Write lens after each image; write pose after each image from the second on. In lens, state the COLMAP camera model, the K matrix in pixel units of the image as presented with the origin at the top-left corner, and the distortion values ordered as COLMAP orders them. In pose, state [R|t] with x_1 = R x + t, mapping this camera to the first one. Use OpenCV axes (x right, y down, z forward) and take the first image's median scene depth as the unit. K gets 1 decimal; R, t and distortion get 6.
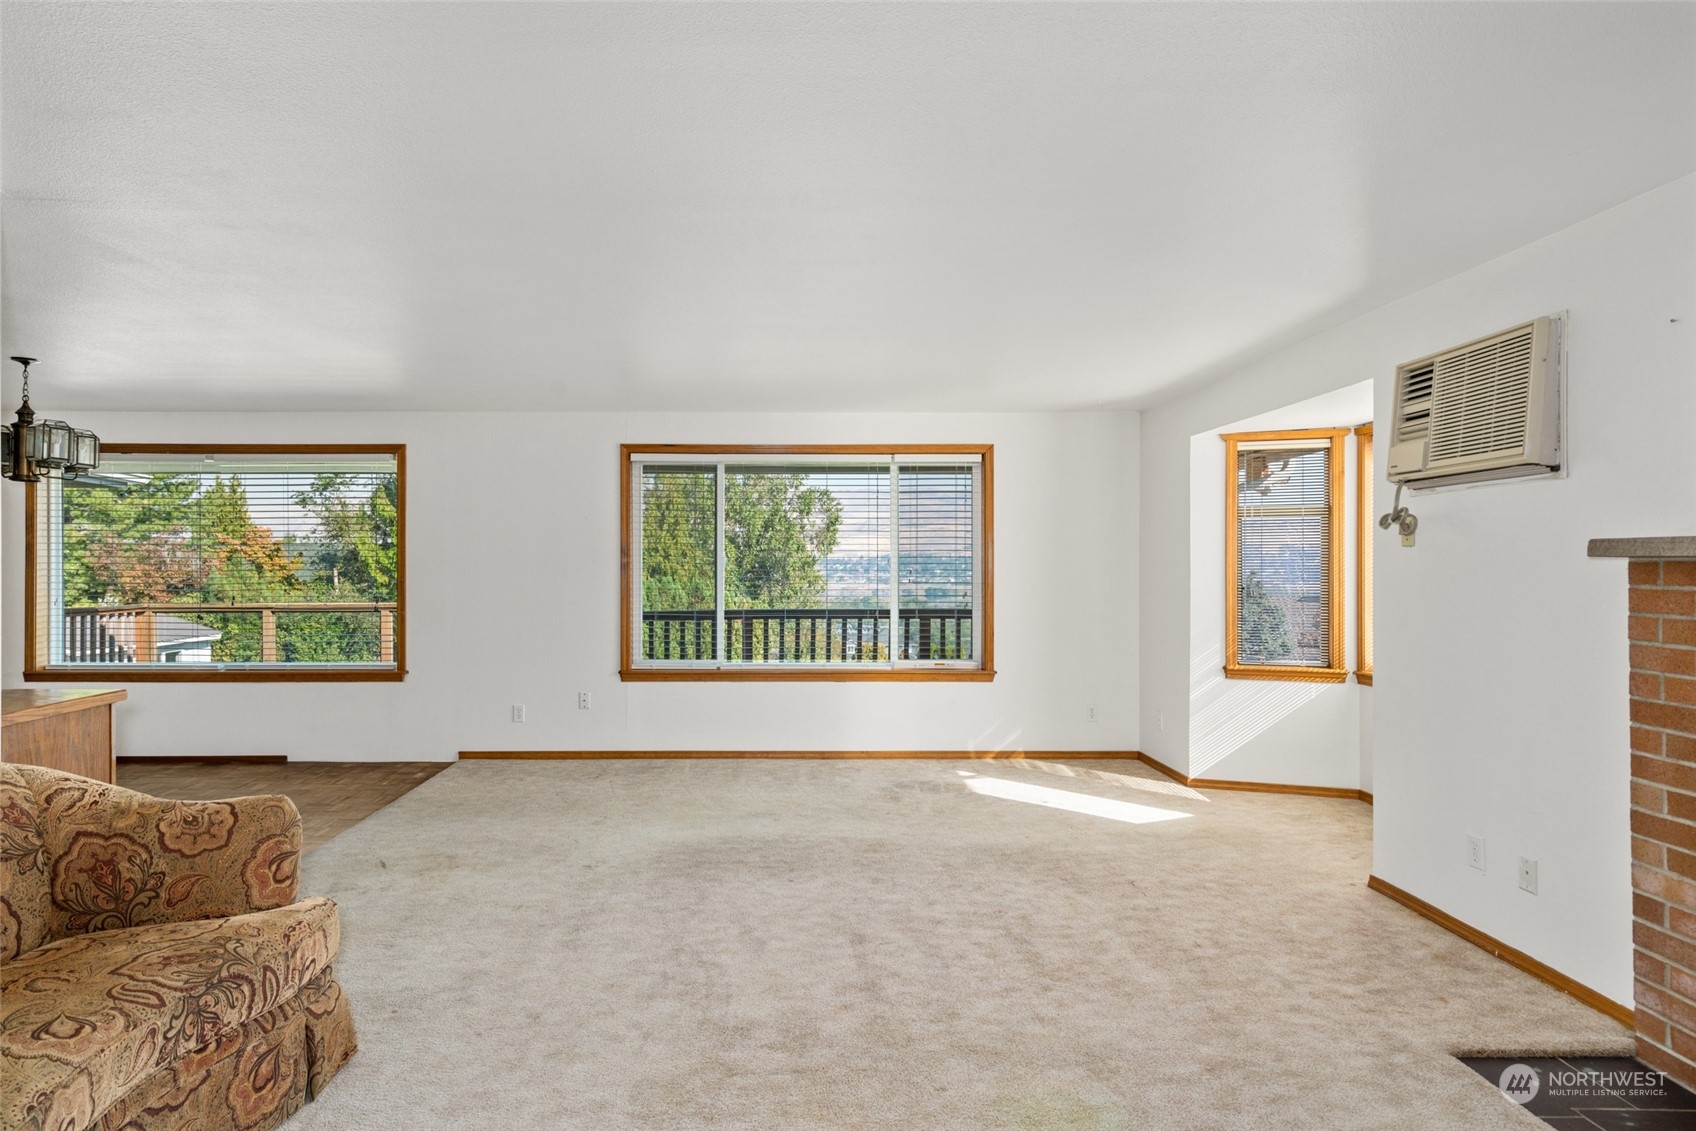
lens RADIAL K [[924.2, 0, 848.0], [0, 924.2, 565.5], [0, 0, 1]] dist [-0.003317, 0.003267]
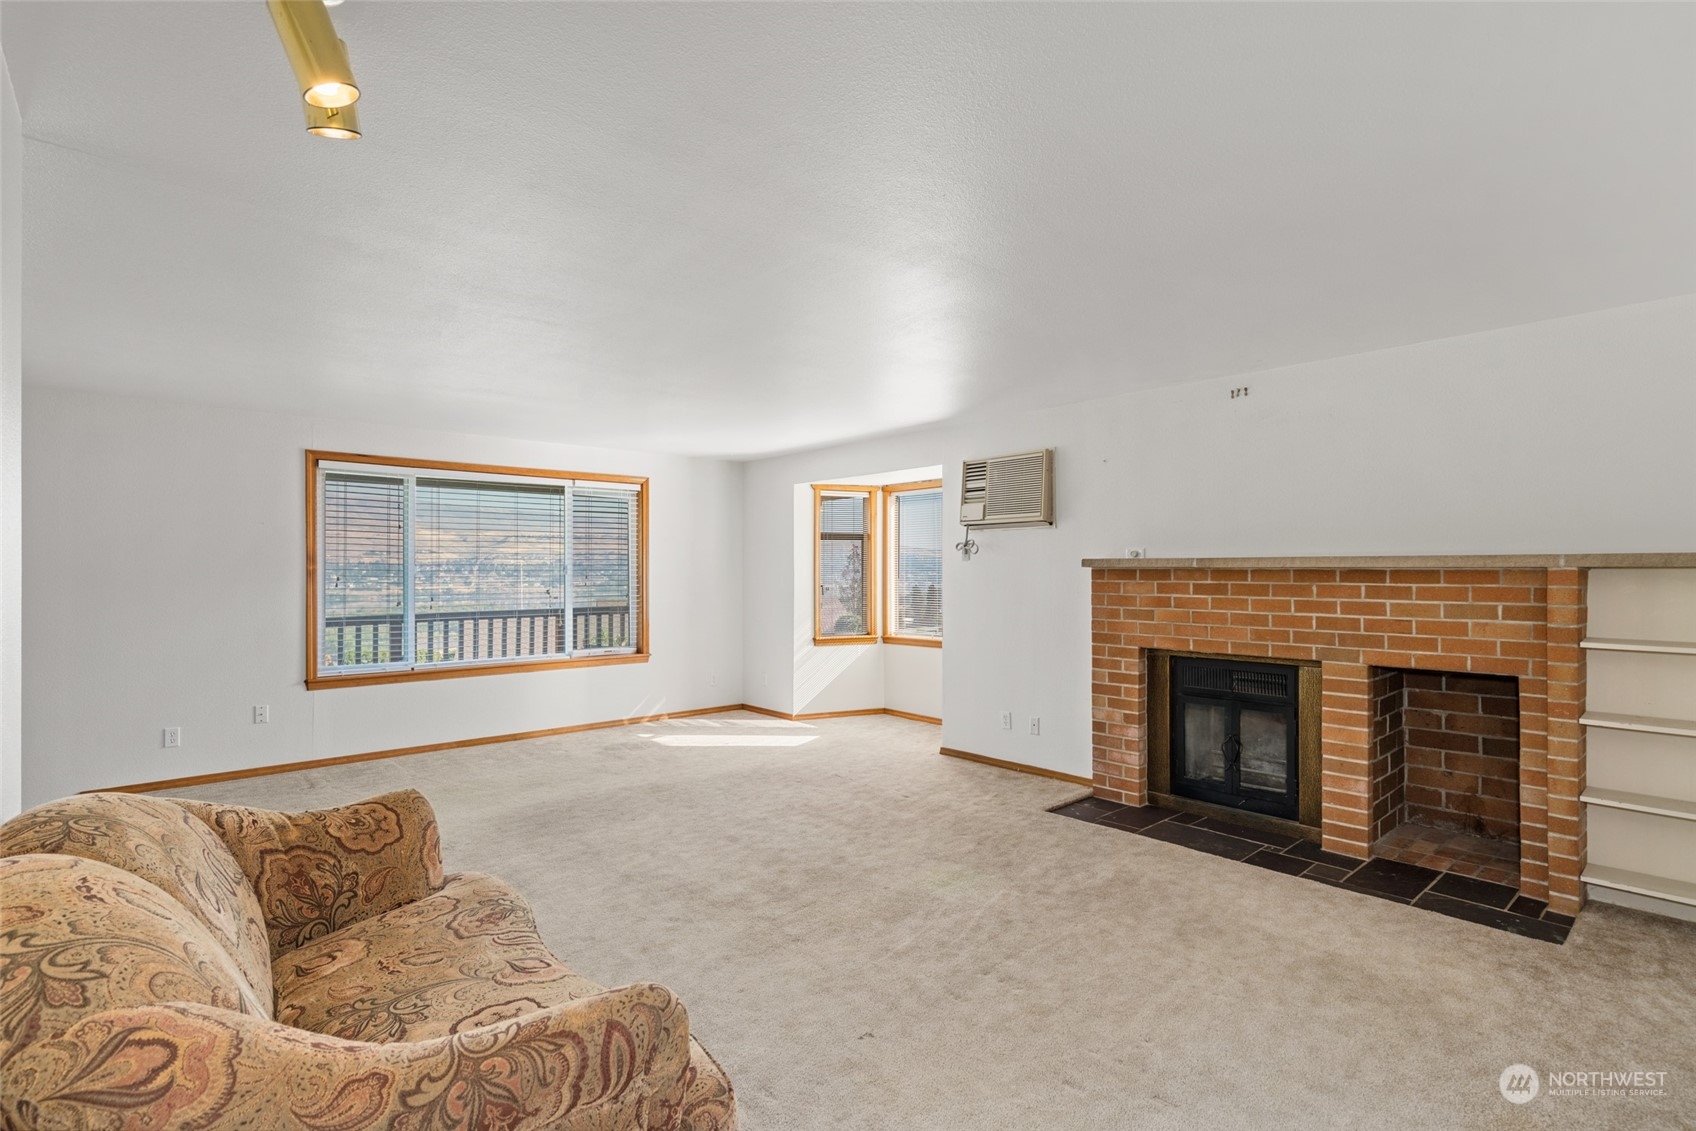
lens RADIAL K [[783.6, 0, 848.0], [0, 783.6, 565.5], [0, 0, 1]] dist [-0.013991, 0.000727]
pose [[0.753506, 0.002674, 0.657436, -0.562561], [0.002253, 0.999975, -0.006650, -0.001264], [-0.657437, 0.006492, 0.753481, -0.009202]]
